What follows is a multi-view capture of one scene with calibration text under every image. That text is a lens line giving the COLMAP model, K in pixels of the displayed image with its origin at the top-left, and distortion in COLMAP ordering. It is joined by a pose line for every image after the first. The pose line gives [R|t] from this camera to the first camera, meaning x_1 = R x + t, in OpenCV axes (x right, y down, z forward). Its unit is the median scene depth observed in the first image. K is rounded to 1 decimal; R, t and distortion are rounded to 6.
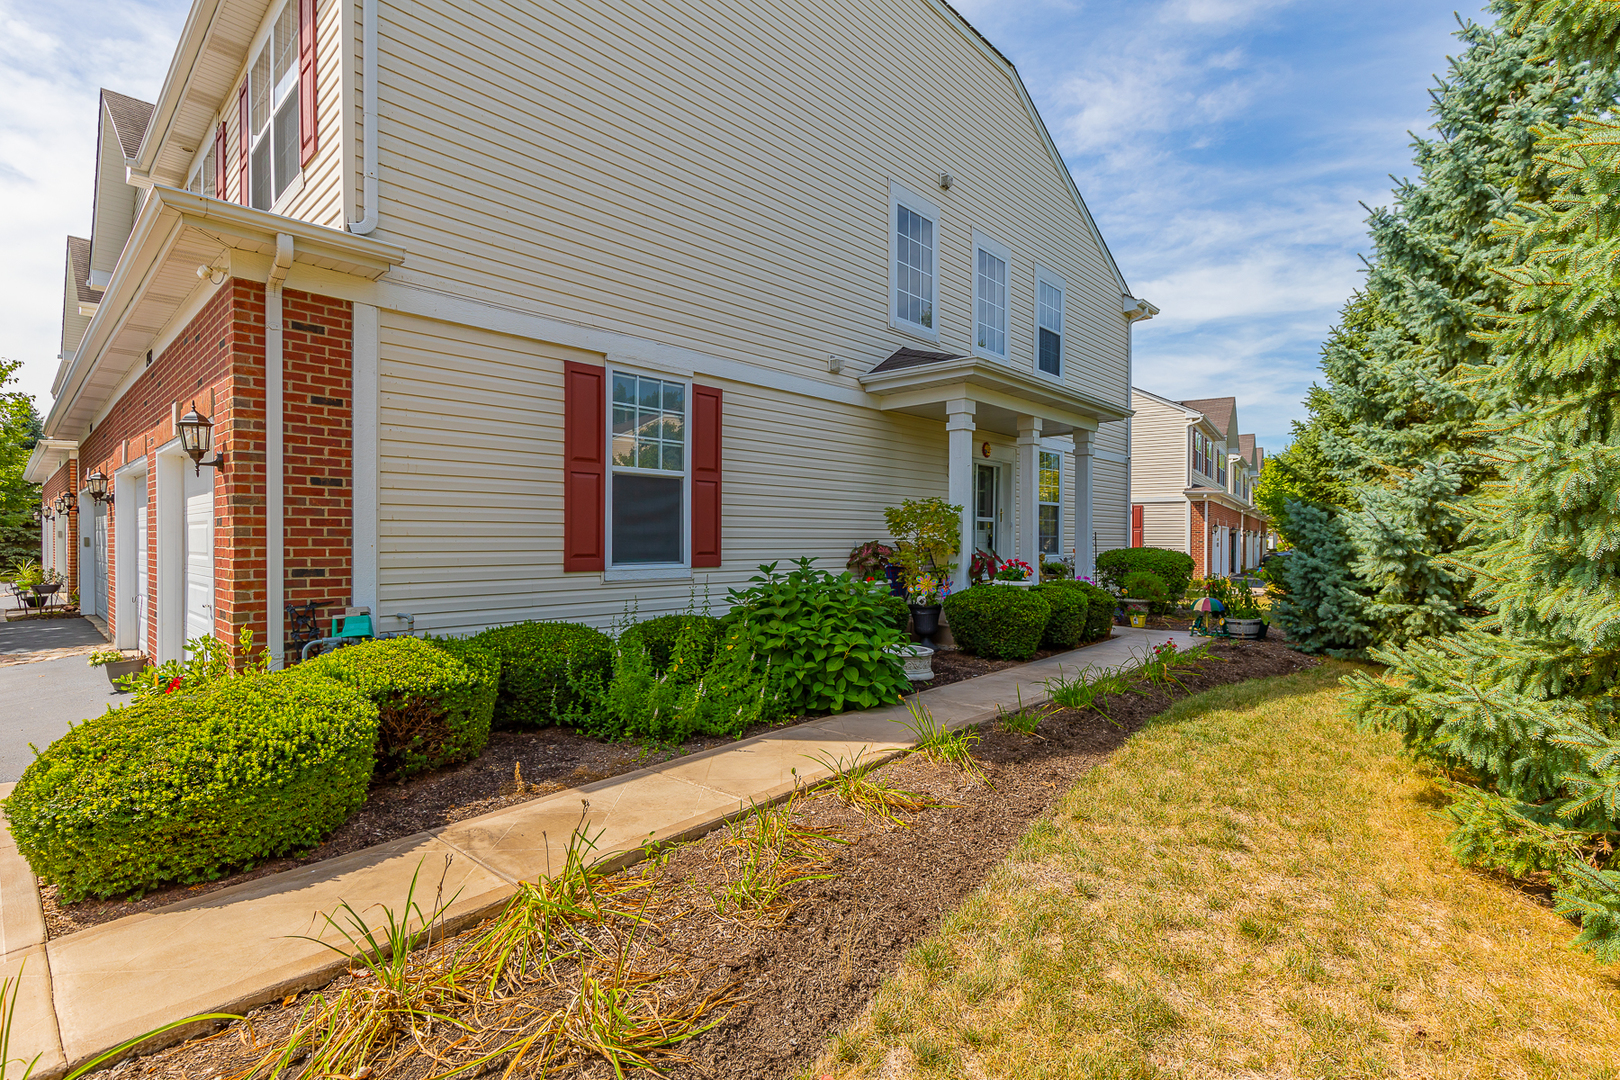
lens RADIAL K [[754.4, 0, 810.0], [0, 754.4, 540.0], [0, 0, 1]] dist [0.001101, 0.000381]
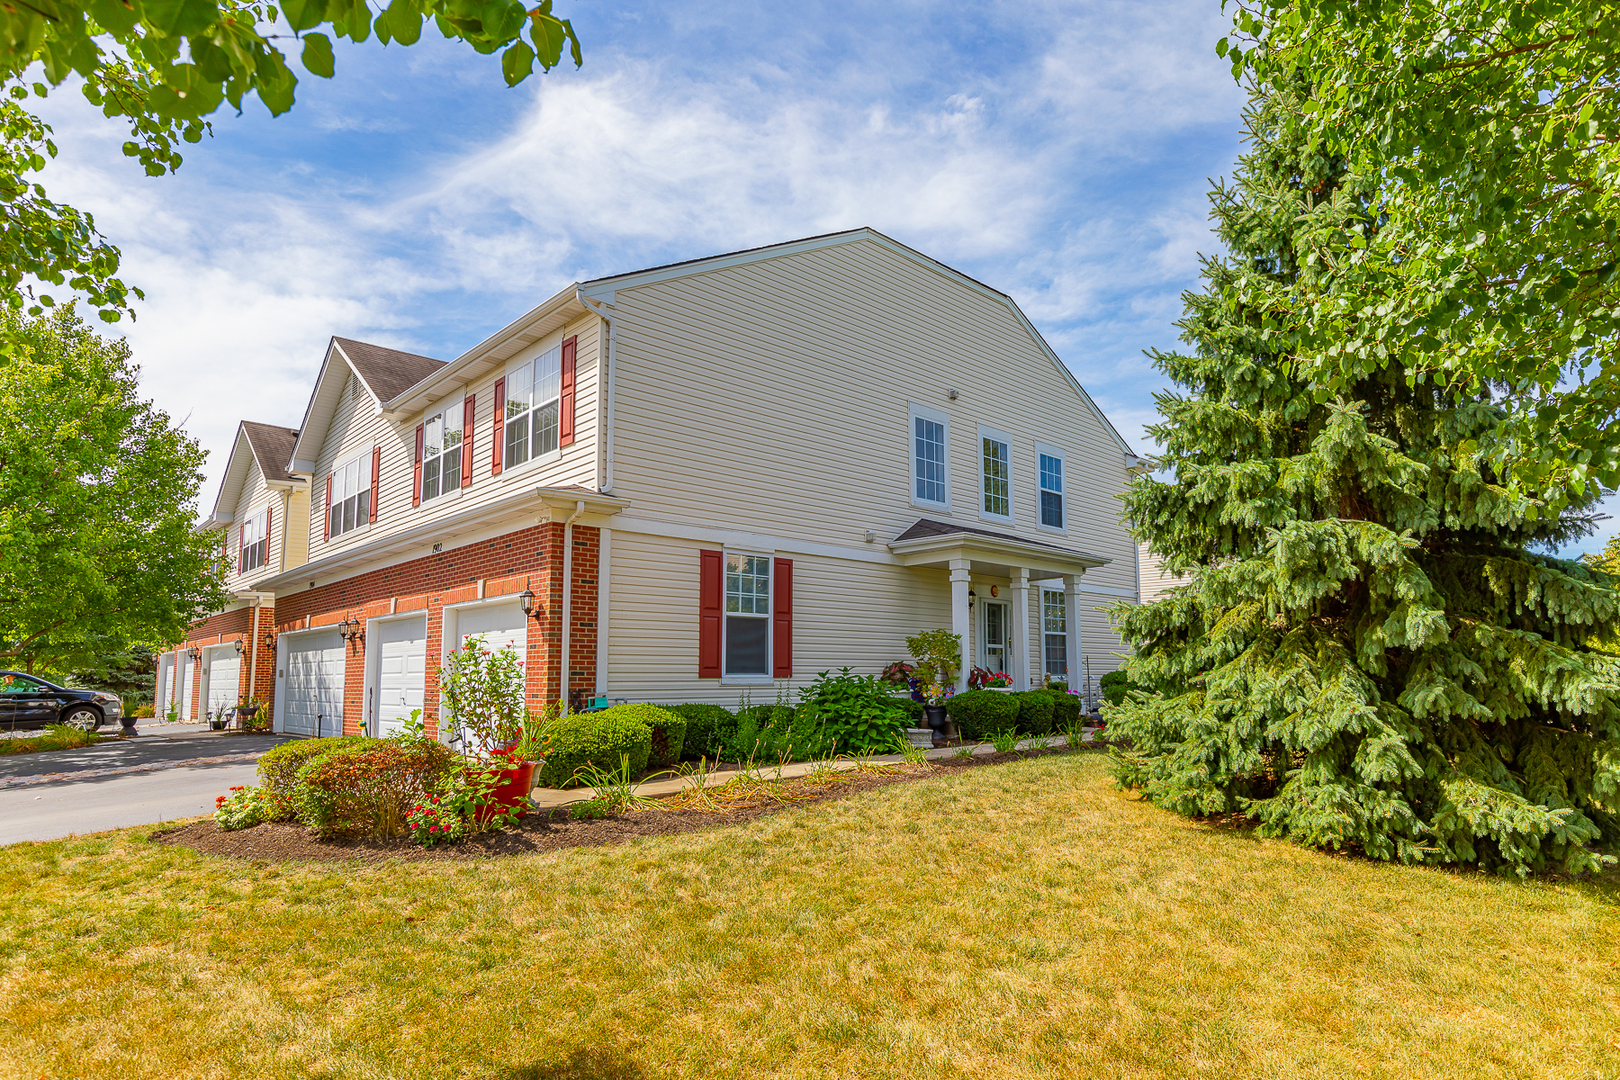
lens RADIAL K [[907.1, 0, 834.5], [0, 907.1, 537.2], [0, 0, 1]] dist [-0.002444, -0.000087]
pose [[0.998892, -0.016949, -0.043896, 0.055167], [0.009743, 0.987157, -0.159458, 0.054762], [0.046035, 0.158854, 0.986228, -0.913933]]
